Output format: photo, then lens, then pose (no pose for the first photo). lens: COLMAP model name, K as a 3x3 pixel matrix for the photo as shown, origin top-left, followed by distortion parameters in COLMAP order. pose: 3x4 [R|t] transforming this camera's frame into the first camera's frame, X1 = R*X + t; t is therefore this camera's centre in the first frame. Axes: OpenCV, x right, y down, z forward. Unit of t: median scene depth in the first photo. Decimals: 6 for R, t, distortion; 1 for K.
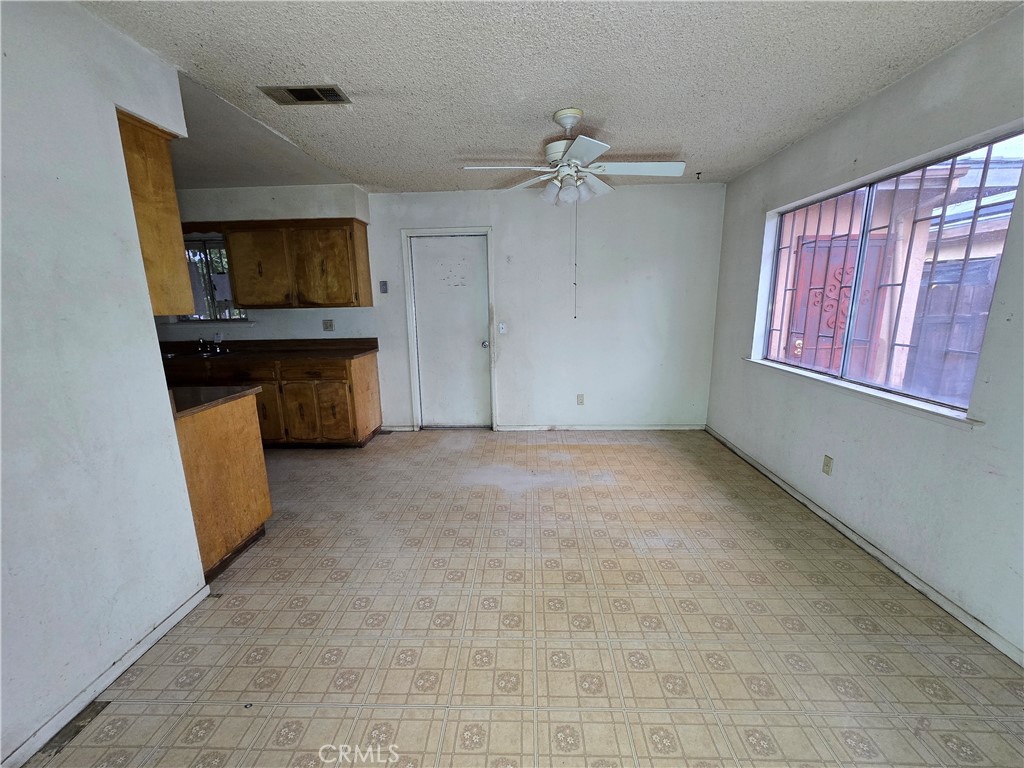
lens RADIAL K [[417.2, 0, 515.0], [0, 417.2, 388.1], [0, 0, 1]] dist [-0.002116, 0.000495]
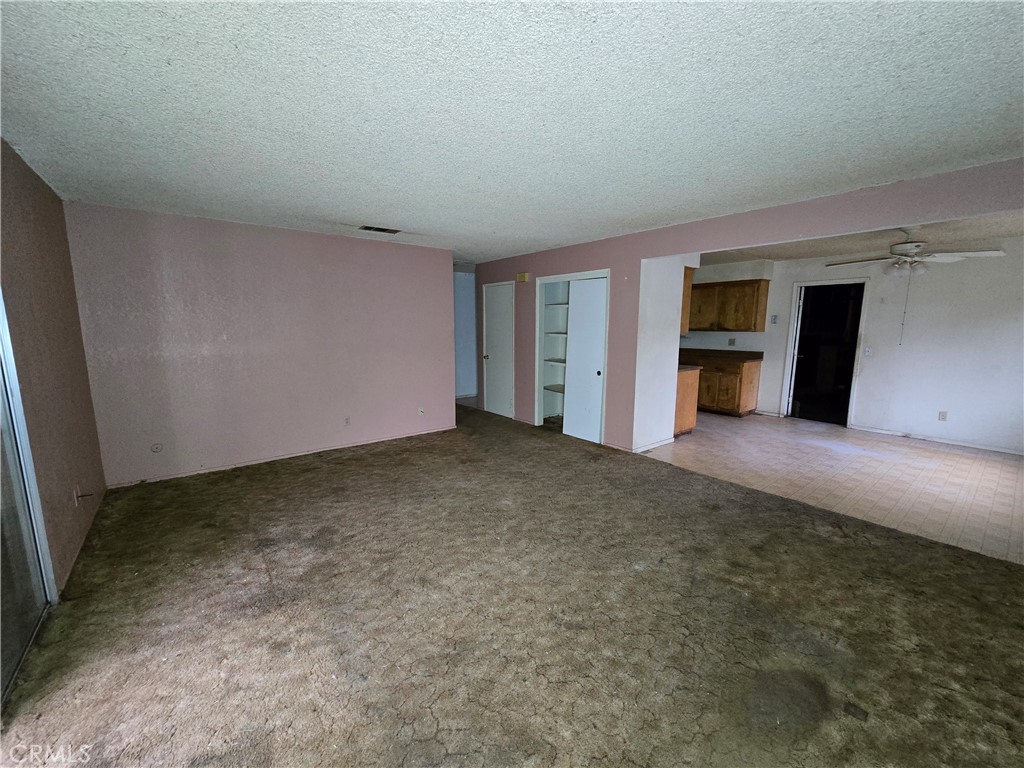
lens RADIAL K [[417.2, 0, 515.0], [0, 417.2, 388.1], [0, 0, 1]] dist [-0.002116, 0.000495]
pose [[0.656096, 0.135649, -0.742386, 0.255497], [-0.168425, 0.985222, 0.031171, 0.131531], [0.735643, 0.104585, 0.669247, -0.773374]]
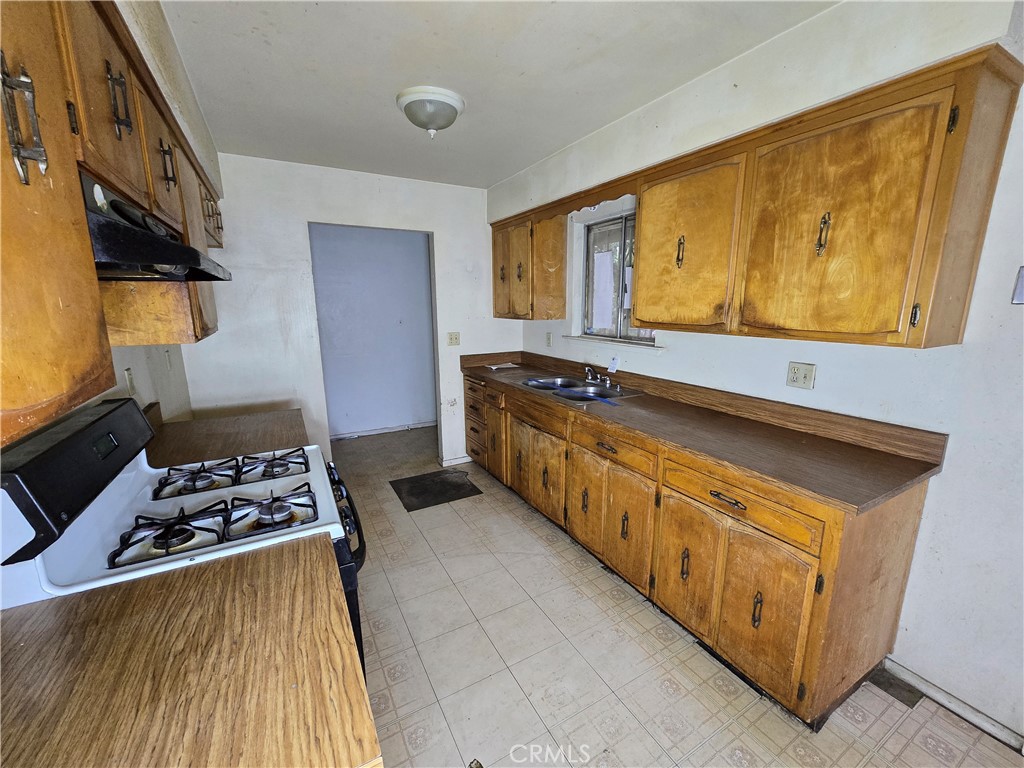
lens RADIAL K [[417.2, 0, 515.0], [0, 417.2, 388.1], [0, 0, 1]] dist [-0.002116, 0.000495]
pose [[0.520370, 0.191269, -0.832245, -0.268220], [-0.181448, 0.977104, 0.111108, -0.147543], [0.834441, 0.093192, 0.543161, 0.582355]]
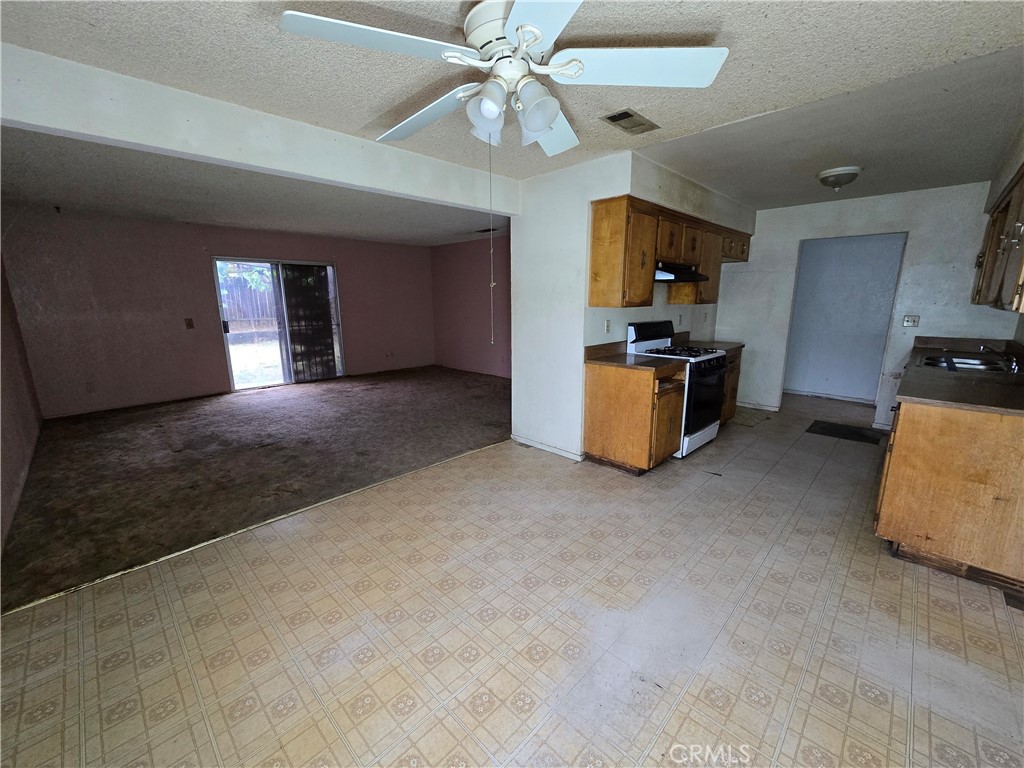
lens RADIAL K [[417.2, 0, 515.0], [0, 417.2, 388.1], [0, 0, 1]] dist [-0.002116, 0.000495]
pose [[-0.670076, 0.179544, -0.720252, 0.365256], [-0.134230, 0.925002, 0.355463, -0.211792], [0.730056, 0.334866, -0.595721, 0.918791]]
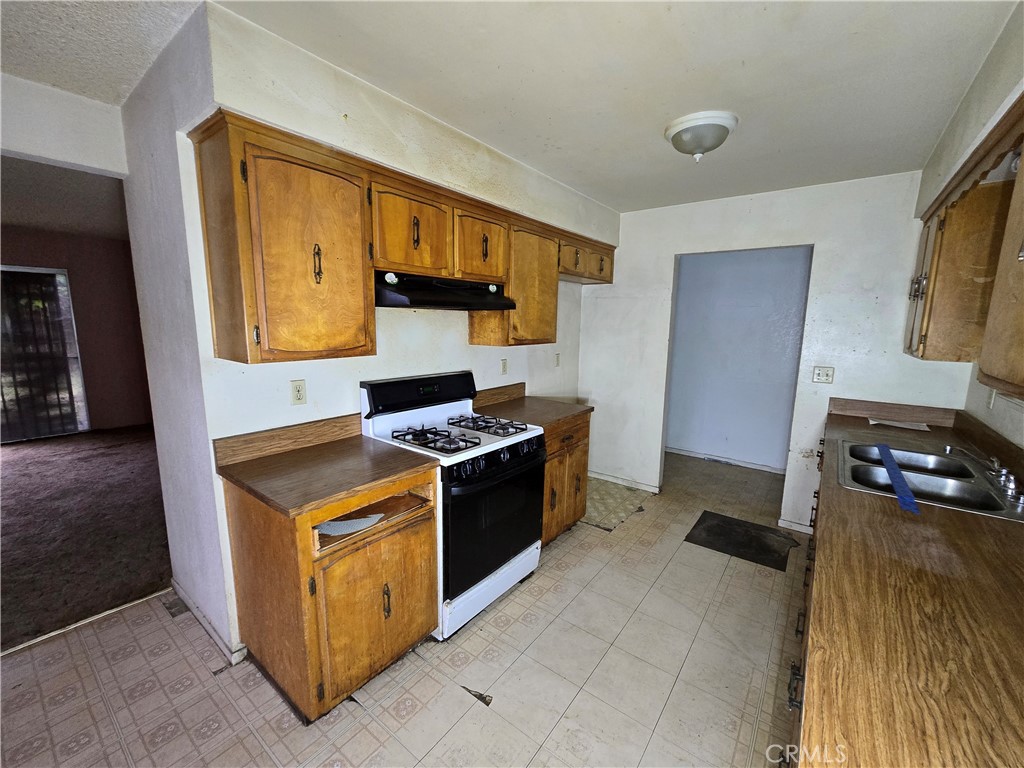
lens RADIAL K [[417.2, 0, 515.0], [0, 417.2, 388.1], [0, 0, 1]] dist [-0.002116, 0.000495]
pose [[-0.574364, 0.142048, -0.806181, -0.231317], [-0.172407, 0.941748, 0.288766, -0.222954], [0.800239, 0.304848, -0.516416, 0.919115]]
